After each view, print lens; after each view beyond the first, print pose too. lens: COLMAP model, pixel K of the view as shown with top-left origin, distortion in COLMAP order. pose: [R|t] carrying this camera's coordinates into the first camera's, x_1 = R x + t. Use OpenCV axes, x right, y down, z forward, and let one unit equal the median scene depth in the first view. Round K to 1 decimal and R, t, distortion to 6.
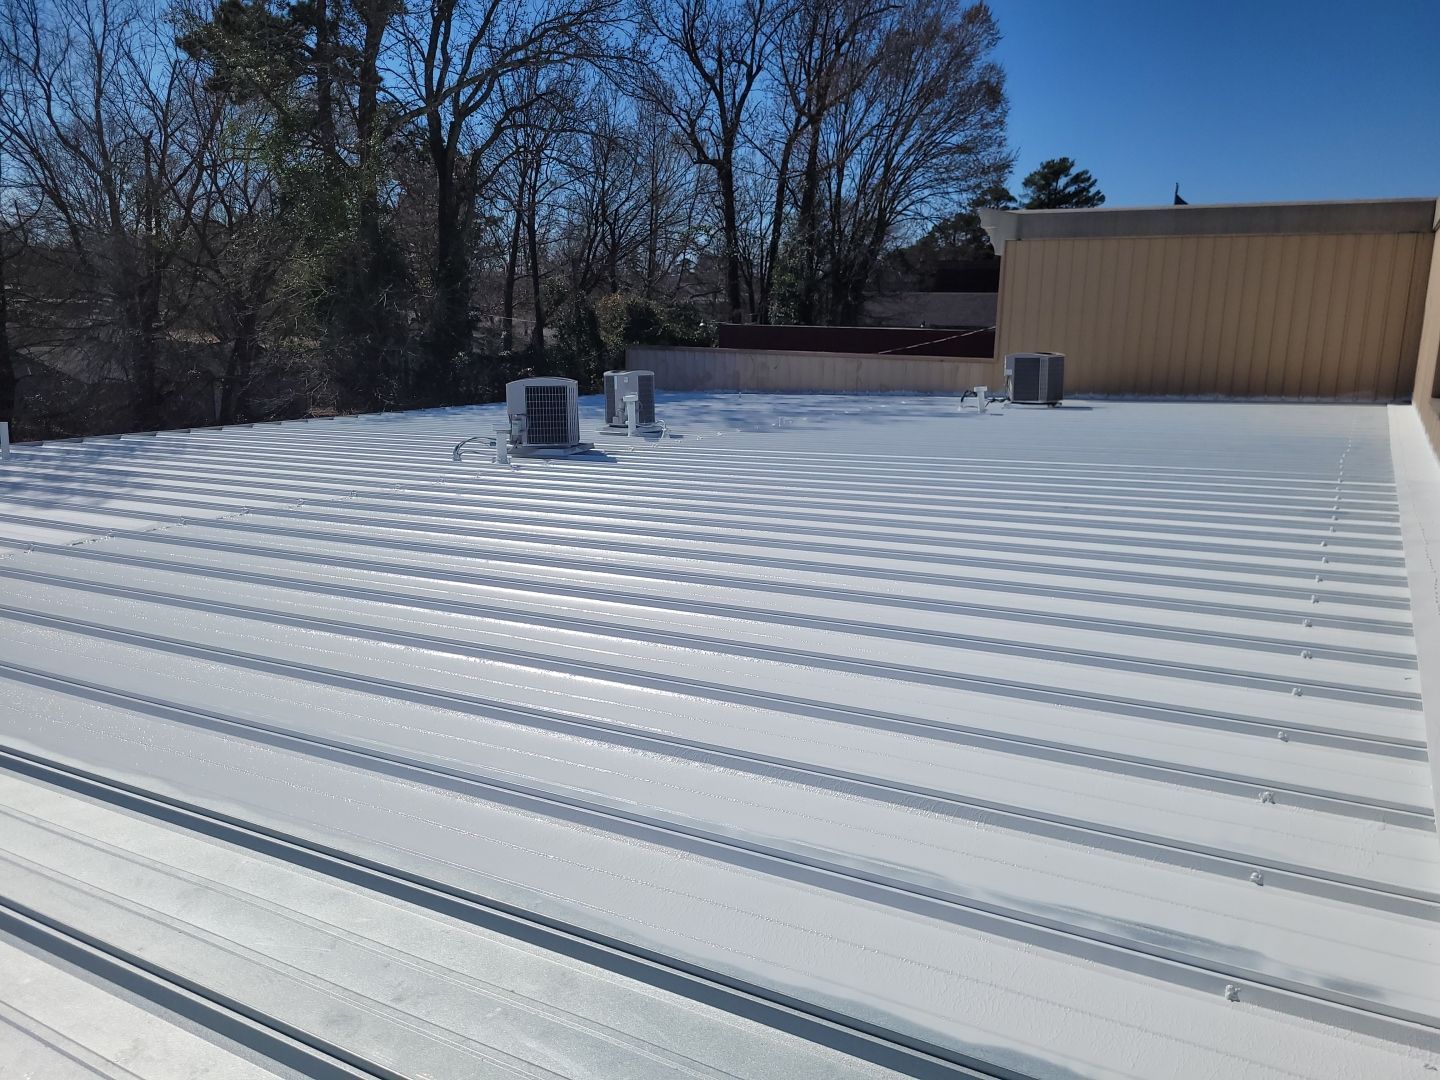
lens RADIAL K [[1075.0, 0, 723.6], [0, 1075.0, 539.8], [0, 0, 1]] dist [0.040687, -0.031423]
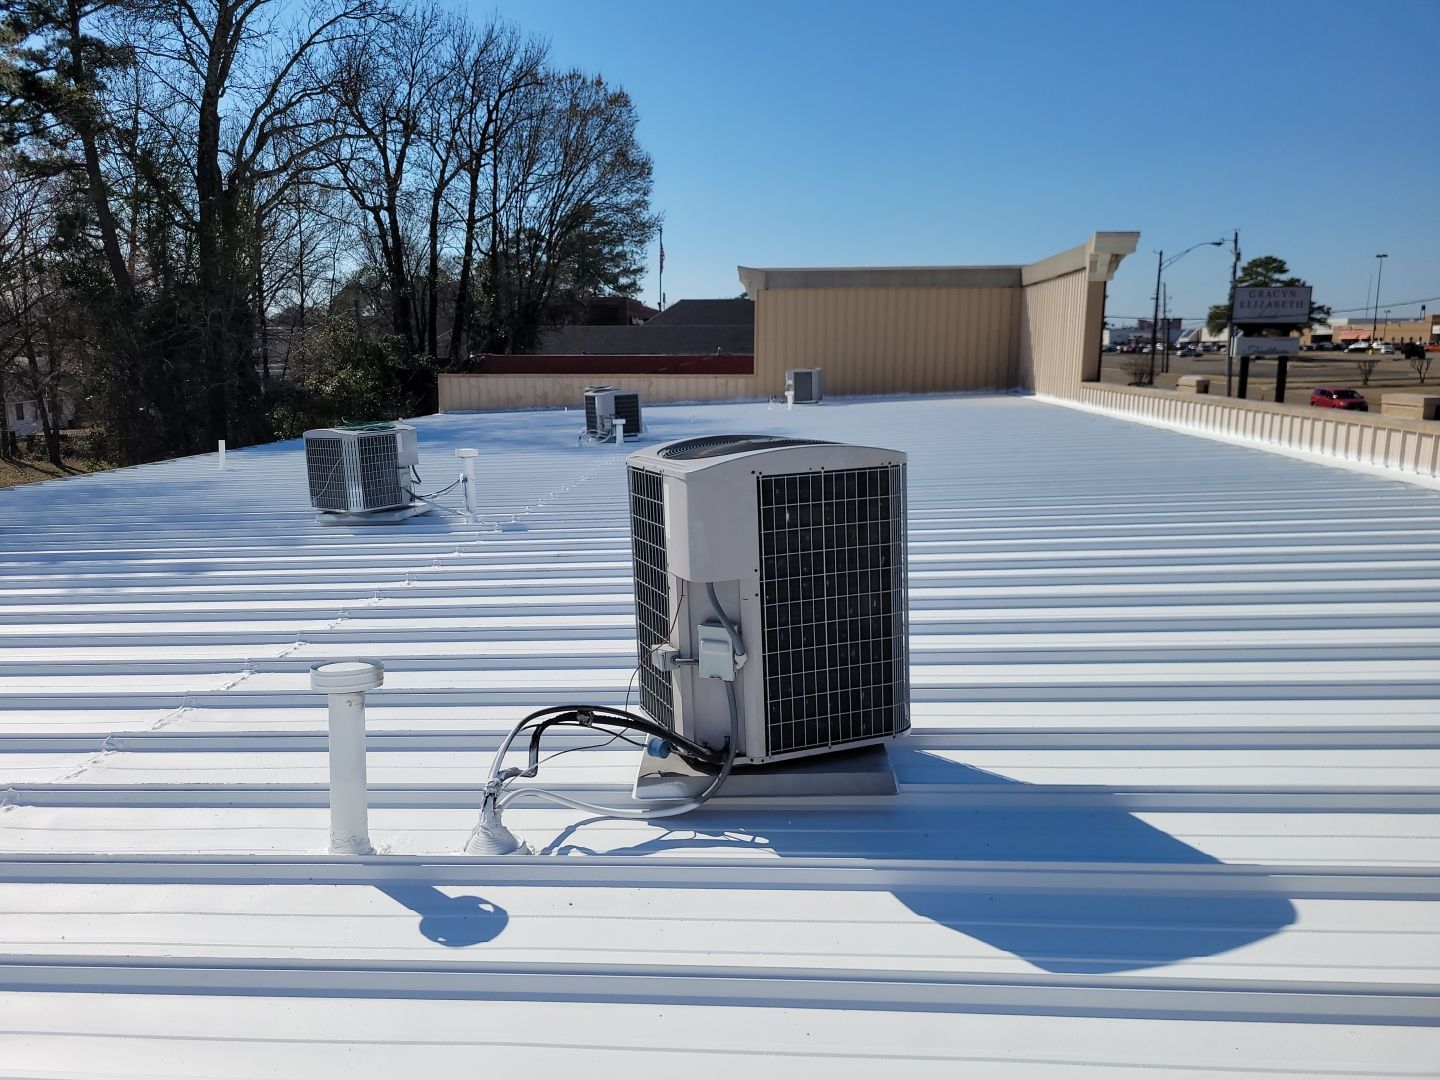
lens RADIAL K [[1075.0, 0, 697.1], [0, 1075.0, 551.9], [0, 0, 1]] dist [0.040687, -0.031423]
pose [[0.909646, -0.098051, 0.403646, -0.390194], [0.105180, 0.994443, 0.004533, 0.042849], [-0.401848, 0.038333, 0.914904, -0.218231]]
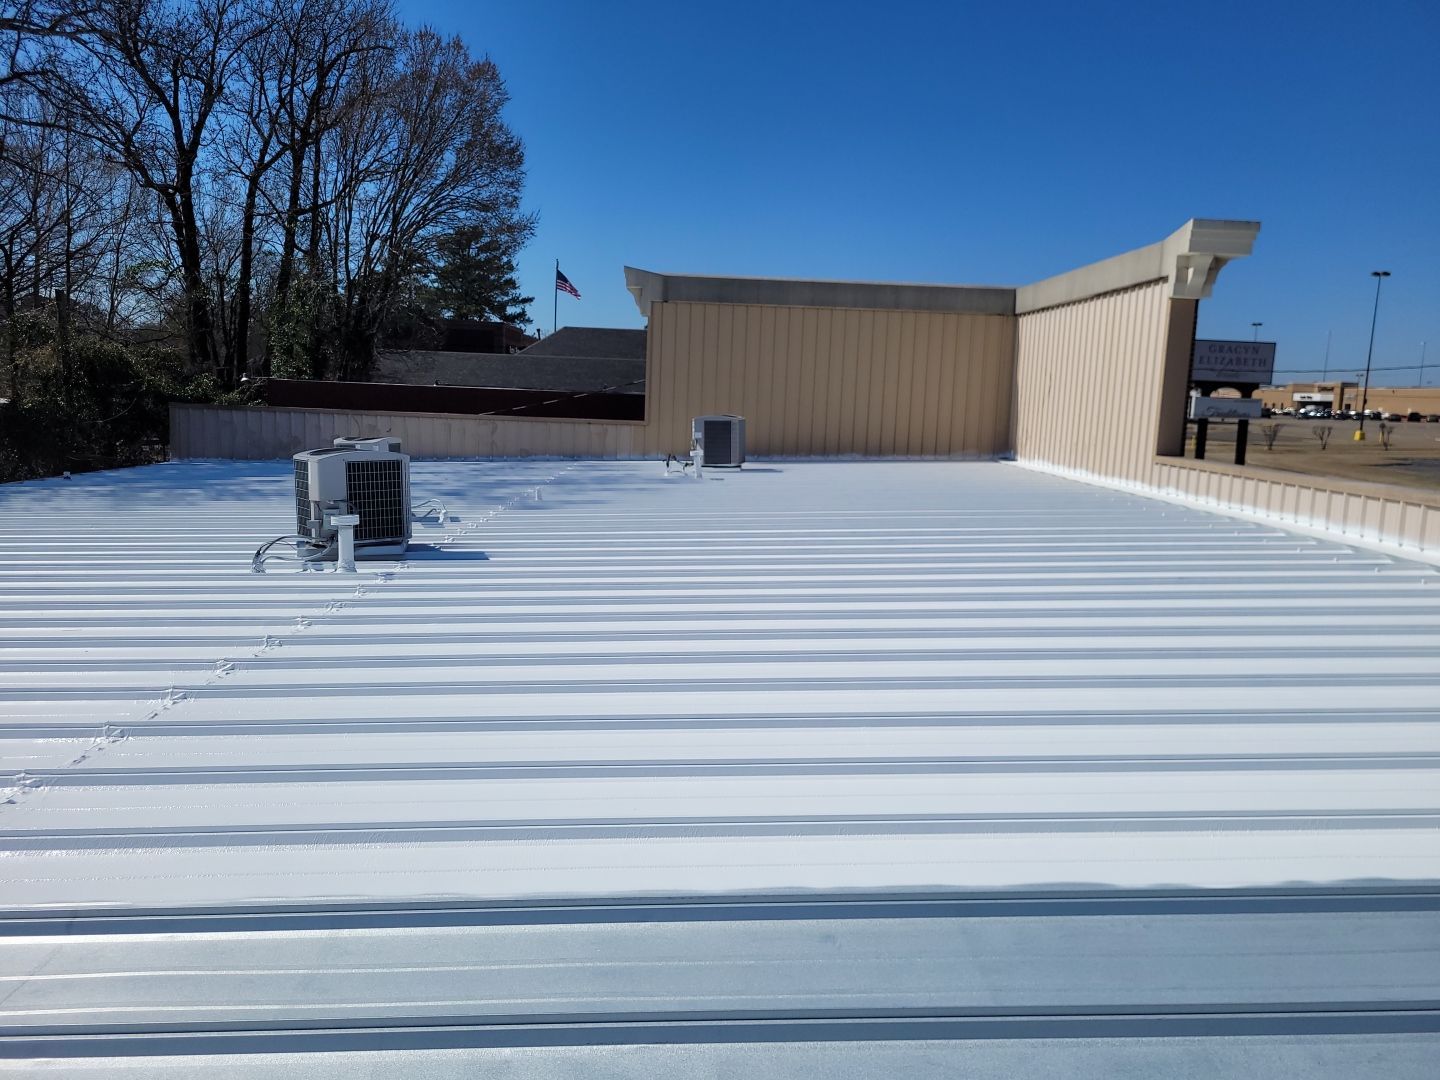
lens RADIAL K [[1075.0, 0, 727.3], [0, 1075.0, 544.4], [0, 0, 1]] dist [0.040687, -0.031423]
pose [[0.852531, -0.061263, 0.519074, -0.192779], [0.087497, 0.995821, -0.026176, -0.025953], [-0.515301, 0.067733, 0.854328, 0.143677]]
